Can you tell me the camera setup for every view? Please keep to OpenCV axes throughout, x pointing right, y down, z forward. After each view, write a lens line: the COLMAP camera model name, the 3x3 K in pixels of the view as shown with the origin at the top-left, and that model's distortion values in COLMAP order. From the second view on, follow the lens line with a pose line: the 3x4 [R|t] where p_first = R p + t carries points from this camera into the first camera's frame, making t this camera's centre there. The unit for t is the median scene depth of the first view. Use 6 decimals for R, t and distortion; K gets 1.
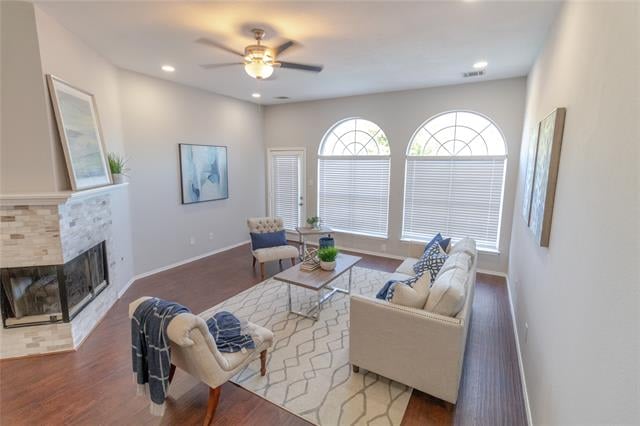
lens RADIAL K [[295.3, 0, 314.0], [0, 295.3, 205.2], [0, 0, 1]] dist [0.000291, -0.000002]
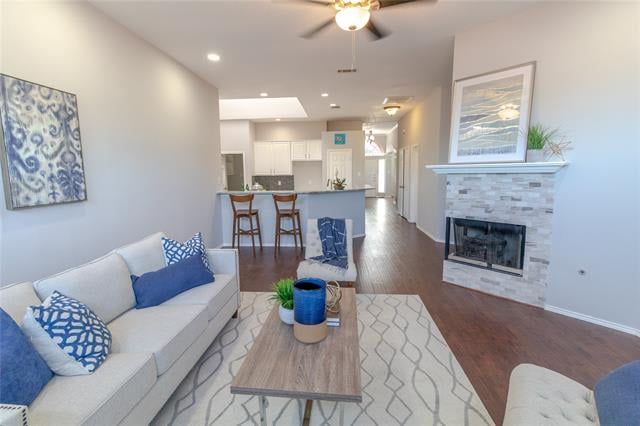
lens RADIAL K [[295.3, 0, 314.0], [0, 295.3, 205.2], [0, 0, 1]] dist [0.000291, -0.000002]
pose [[-0.902319, 0.057202, -0.427257, 0.251955], [-0.053050, 0.968886, 0.241753, -0.127595], [0.427792, 0.240805, -0.871210, 1.535364]]
